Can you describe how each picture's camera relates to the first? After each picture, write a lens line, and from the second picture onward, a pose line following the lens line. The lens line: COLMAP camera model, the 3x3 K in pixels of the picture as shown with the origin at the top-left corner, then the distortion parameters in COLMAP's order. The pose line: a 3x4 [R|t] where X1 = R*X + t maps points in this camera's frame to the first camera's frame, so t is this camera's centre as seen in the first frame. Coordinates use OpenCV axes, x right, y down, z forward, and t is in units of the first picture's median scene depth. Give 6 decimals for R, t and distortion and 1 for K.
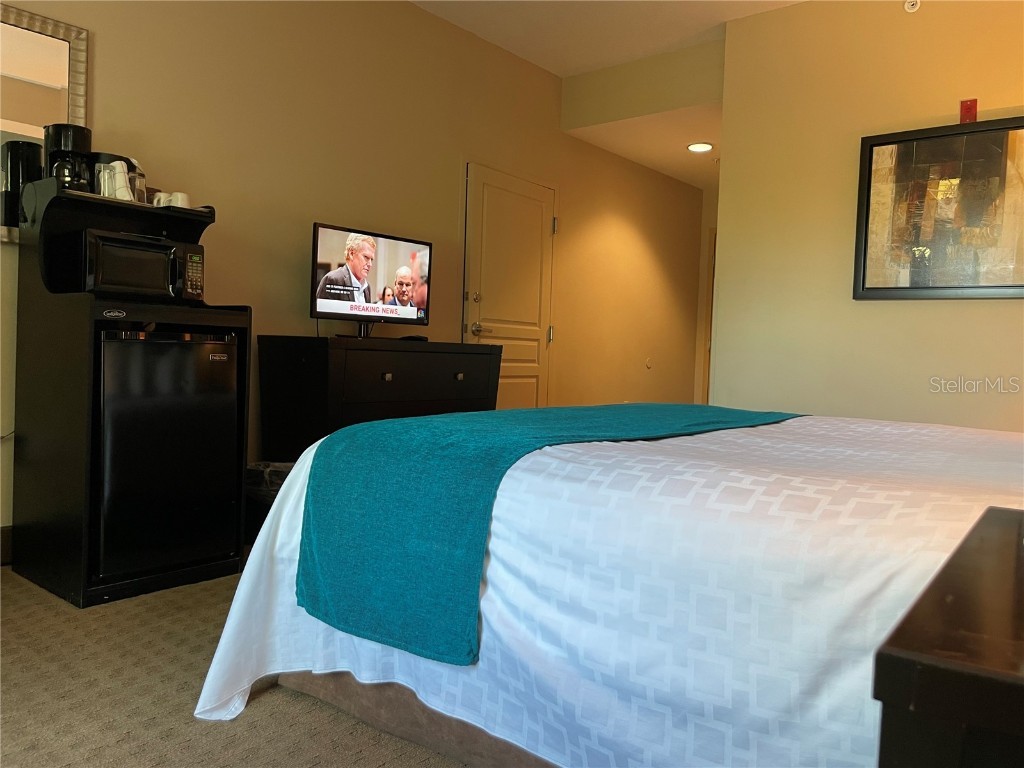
lens RADIAL K [[792.9, 0, 512.0], [0, 792.9, 384.0], [0, 0, 1]] dist [0.081867, -0.108825]
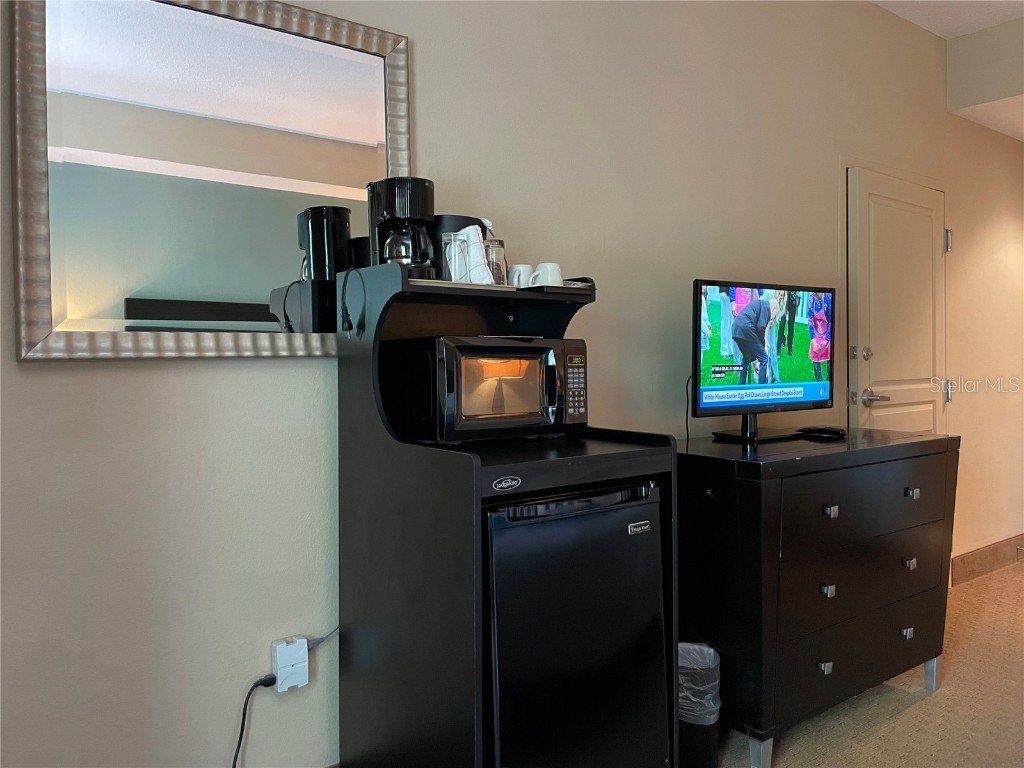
lens RADIAL K [[792.9, 0, 512.0], [0, 792.9, 384.0], [0, 0, 1]] dist [0.081867, -0.108825]
pose [[0.973033, -0.038961, -0.227351, -0.297891], [0.036885, 0.999230, -0.013376, -0.130450], [0.227697, 0.004630, 0.973721, 0.353739]]
